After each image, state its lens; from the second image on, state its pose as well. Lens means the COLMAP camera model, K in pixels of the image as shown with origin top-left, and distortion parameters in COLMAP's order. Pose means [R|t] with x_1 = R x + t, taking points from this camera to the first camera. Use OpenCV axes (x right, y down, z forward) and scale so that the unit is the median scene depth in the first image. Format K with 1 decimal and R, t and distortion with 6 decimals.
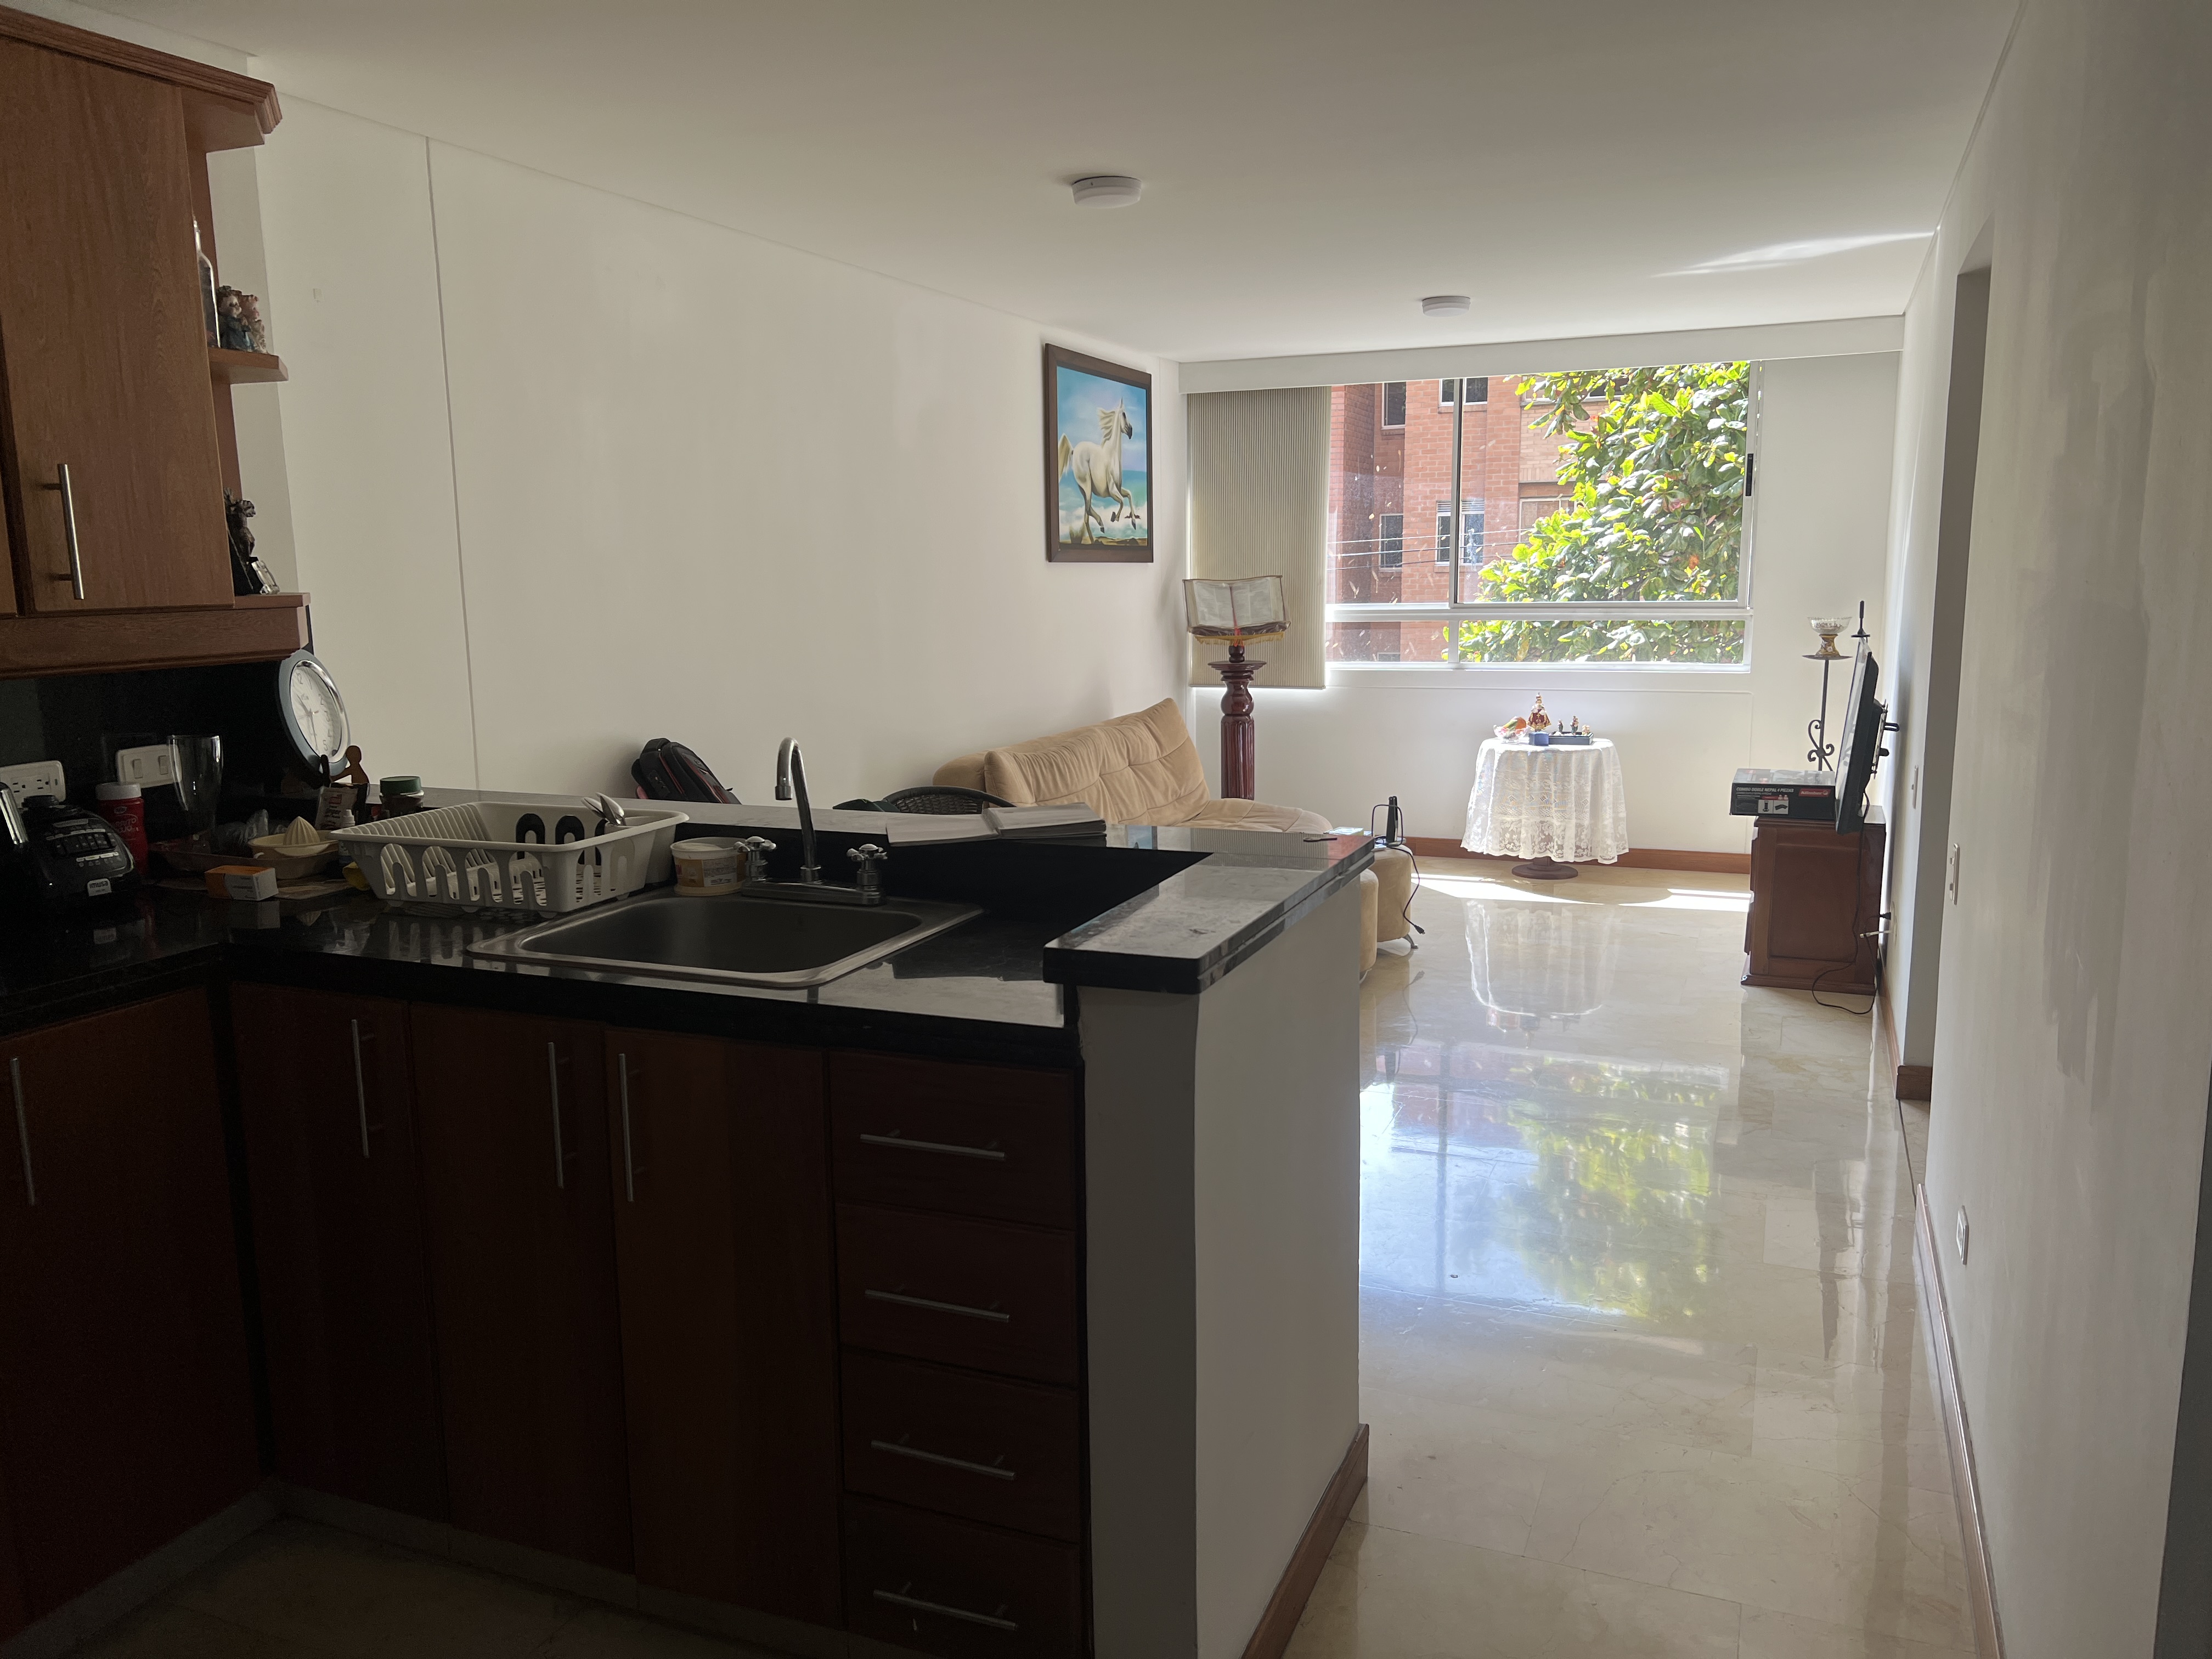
lens RADIAL K [[1651.5, 0, 1100.7], [0, 1651.5, 834.6], [0, 0, 1]] dist [0.063678, -0.079048]
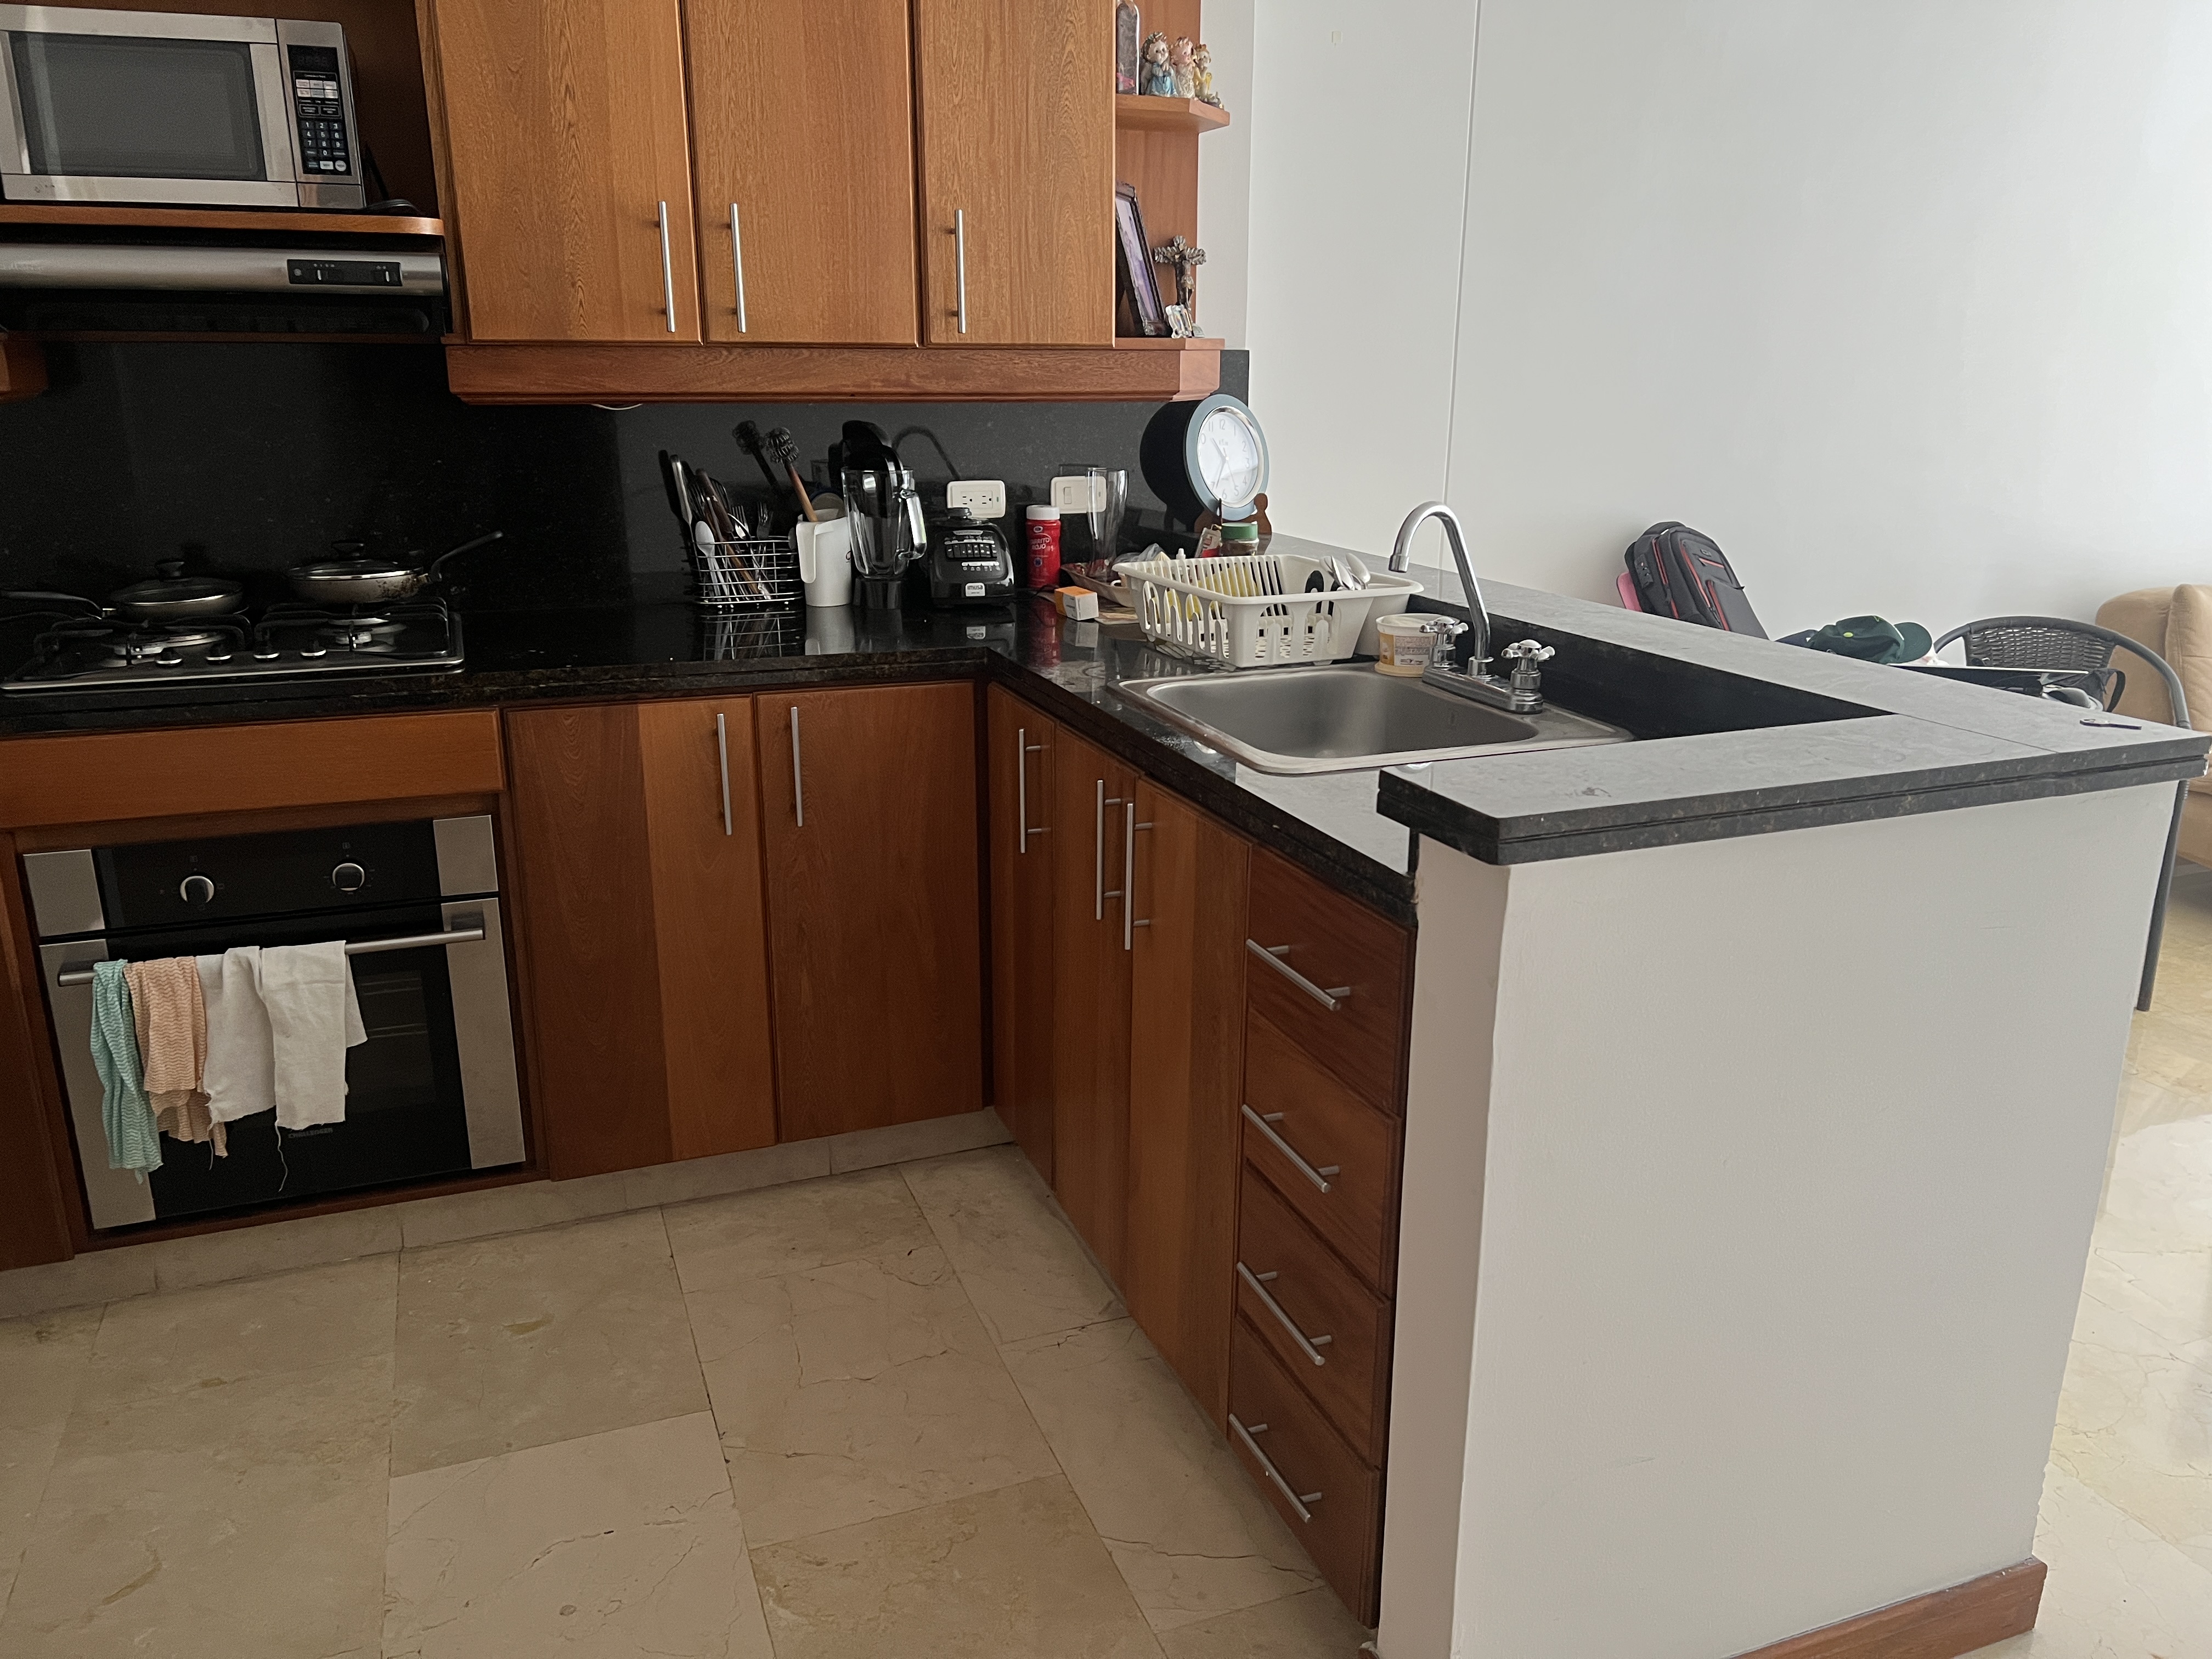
lens RADIAL K [[1673.7, 0, 1117.3], [0, 1673.7, 839.8], [0, 0, 1]] dist [0.058673, -0.076415]
pose [[0.696751, 0.218555, -0.683207, 0.113064], [-0.133653, 0.975329, 0.175701, -0.006324], [0.704751, -0.031107, 0.708772, 0.082077]]
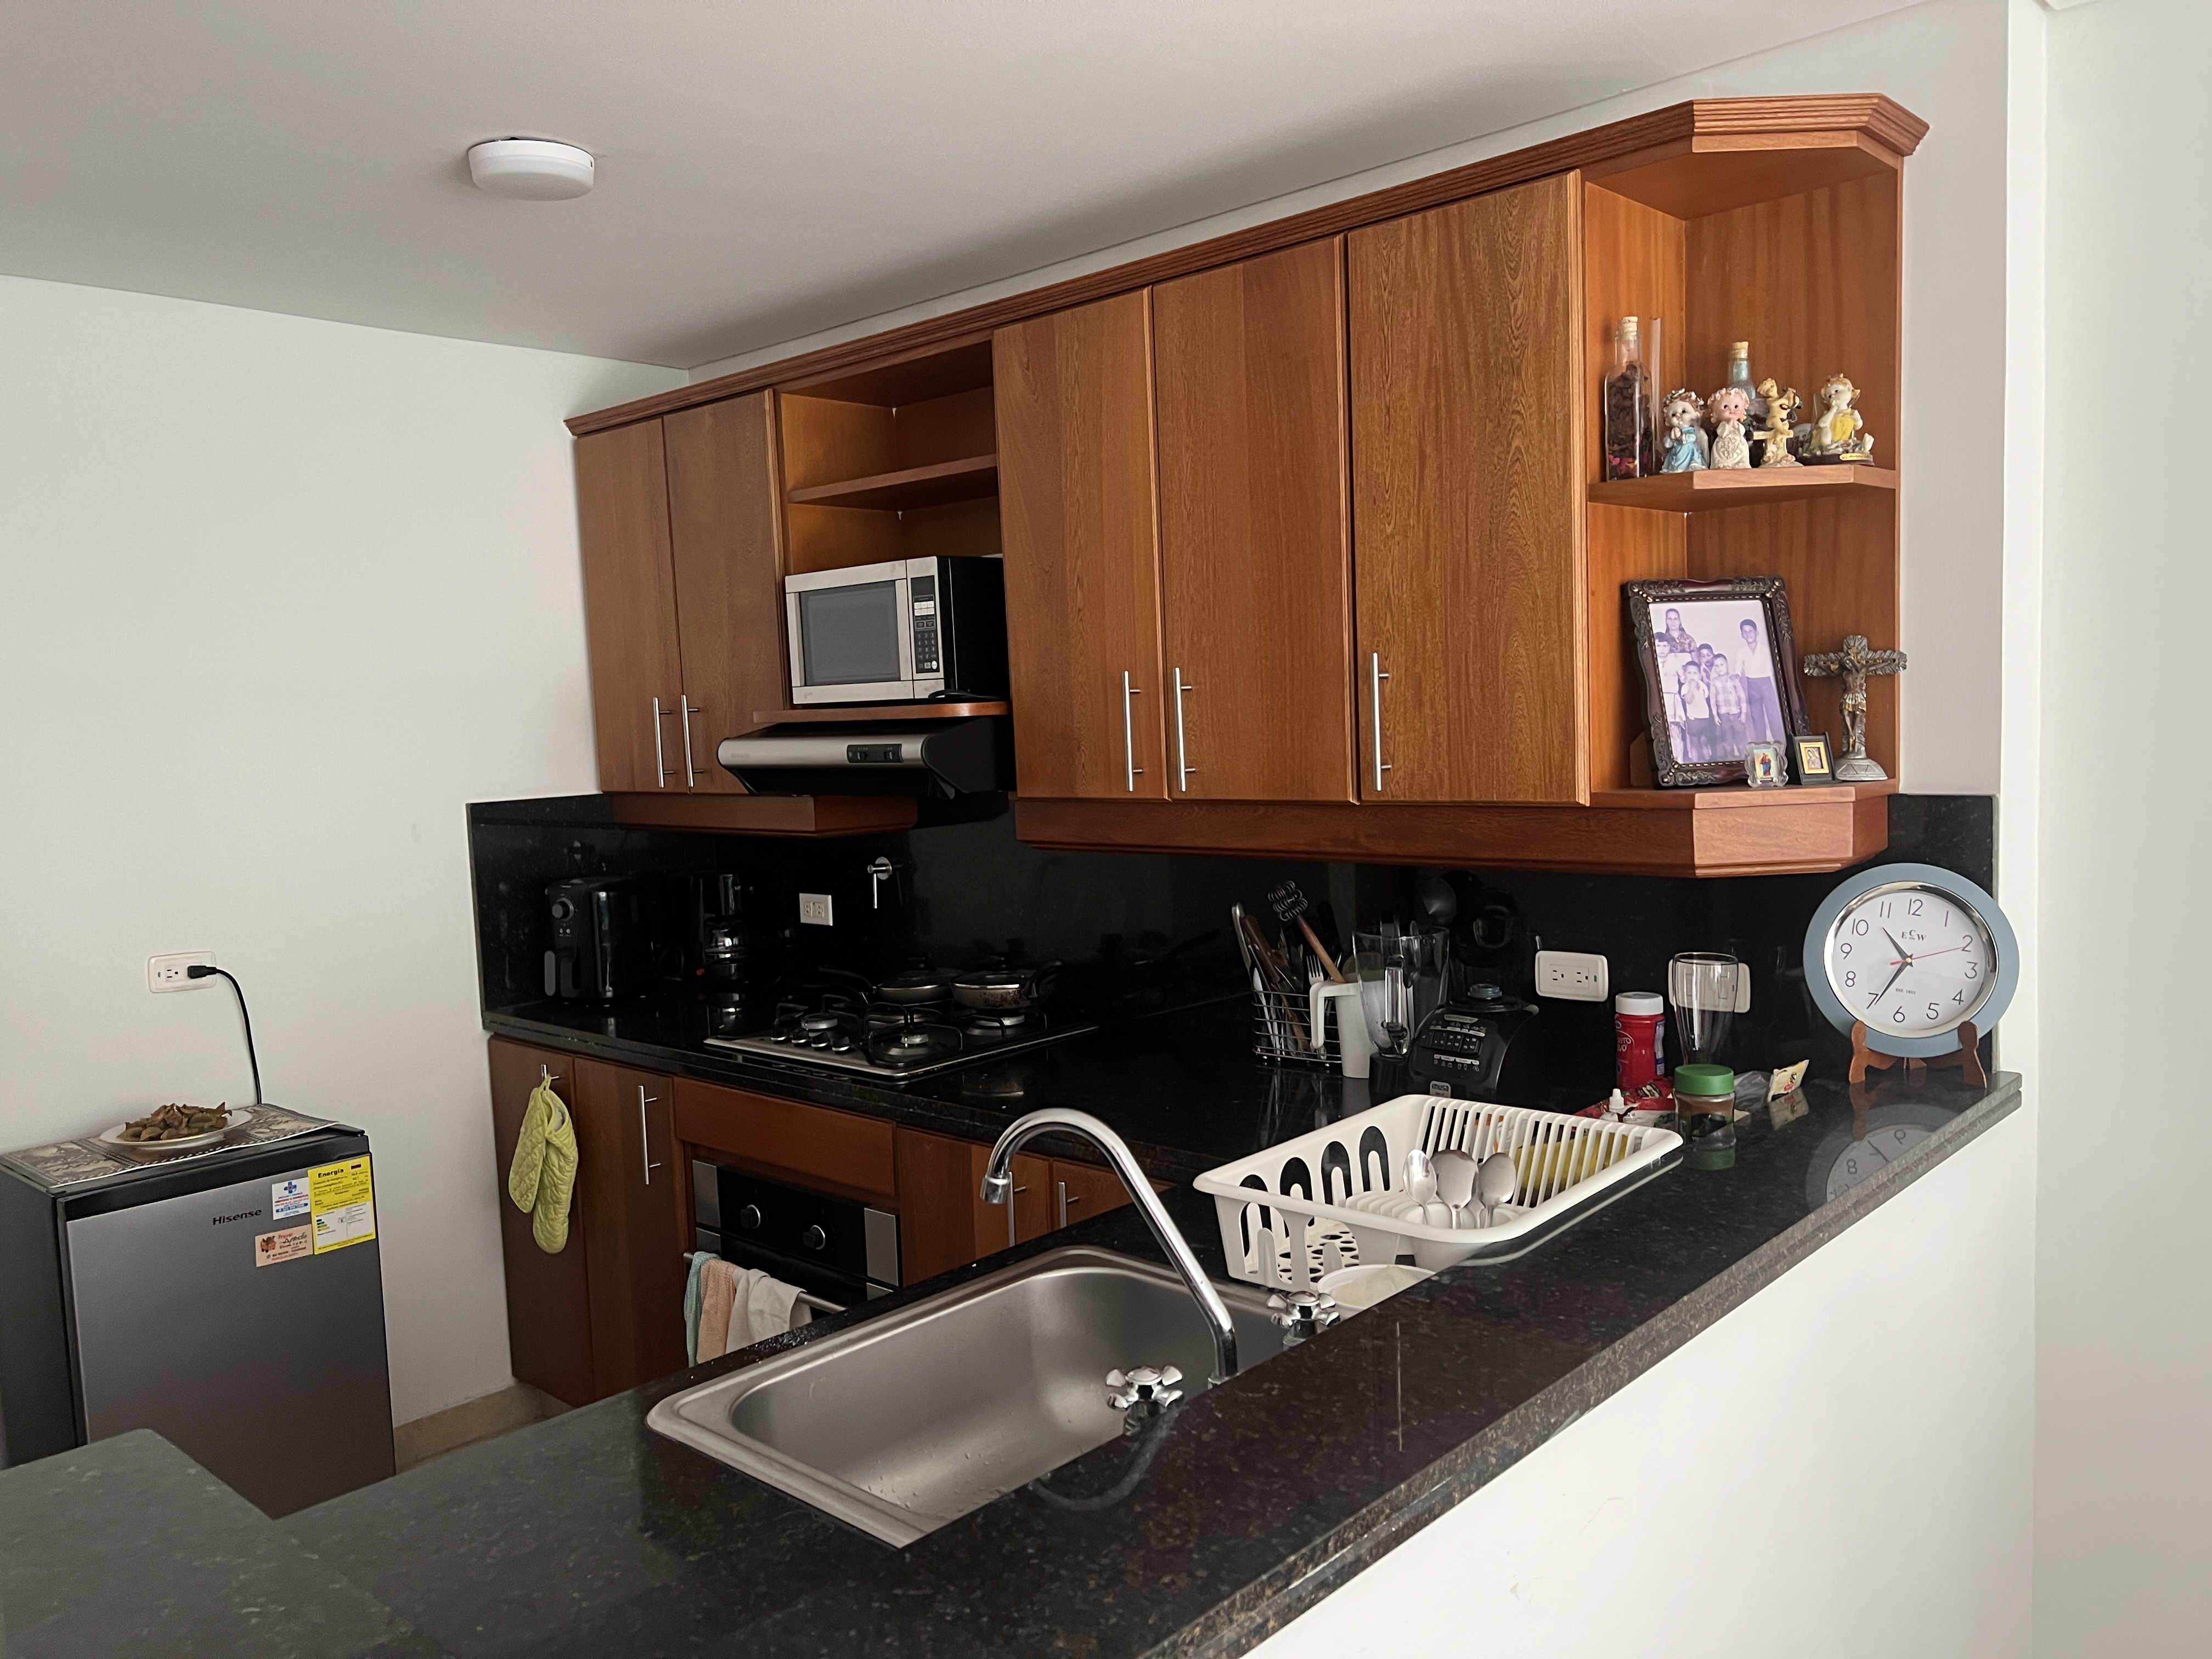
lens RADIAL K [[1650.8, 0, 1107.8], [0, 1650.8, 843.5], [0, 0, 1]] dist [0.099972, -0.162732]
pose [[-0.347469, 0.105828, -0.931700, 0.114082], [-0.110355, 0.982091, 0.152707, -0.081378], [0.931175, 0.155879, -0.329568, 0.398330]]
